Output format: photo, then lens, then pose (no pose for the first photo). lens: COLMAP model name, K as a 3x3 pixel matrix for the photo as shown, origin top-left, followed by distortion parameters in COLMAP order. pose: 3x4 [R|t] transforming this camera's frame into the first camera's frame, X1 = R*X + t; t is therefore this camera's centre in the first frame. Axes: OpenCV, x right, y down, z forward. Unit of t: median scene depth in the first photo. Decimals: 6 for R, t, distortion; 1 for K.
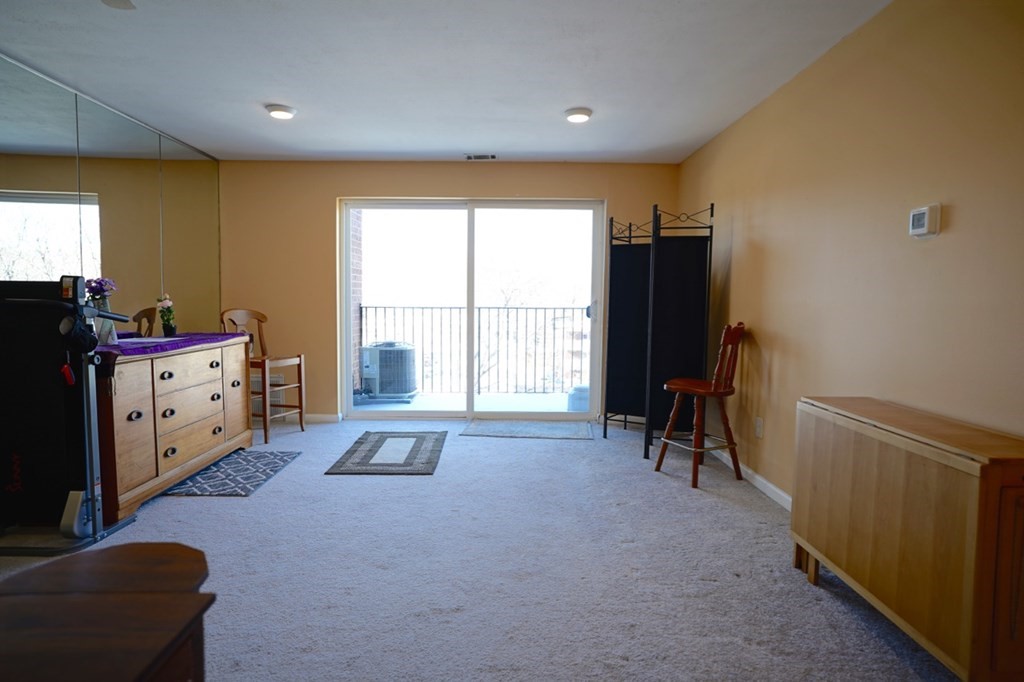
lens RADIAL K [[563.8, 0, 506.2], [0, 563.8, 333.7], [0, 0, 1]] dist [-0.041970, 0.033323]
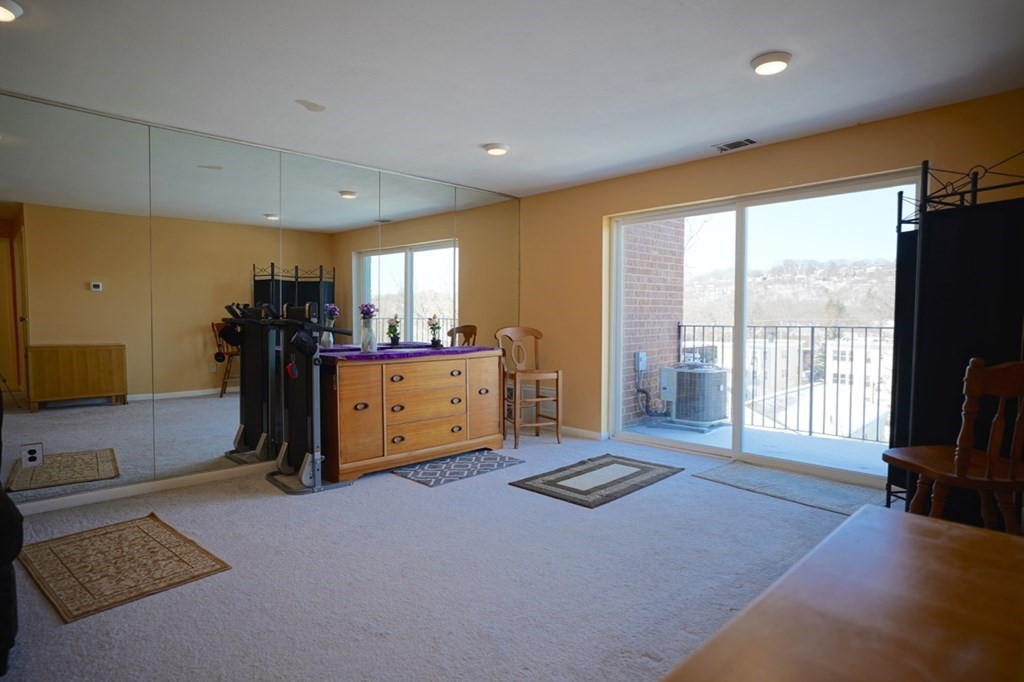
lens RADIAL K [[563.8, 0, 518.7], [0, 563.8, 334.6], [0, 0, 1]] dist [-0.041970, 0.033323]
pose [[0.691458, 0.012693, -0.722305, 0.408522], [-0.037163, 0.999147, -0.018018, -0.009345], [0.721460, 0.039302, 0.691340, 0.254736]]
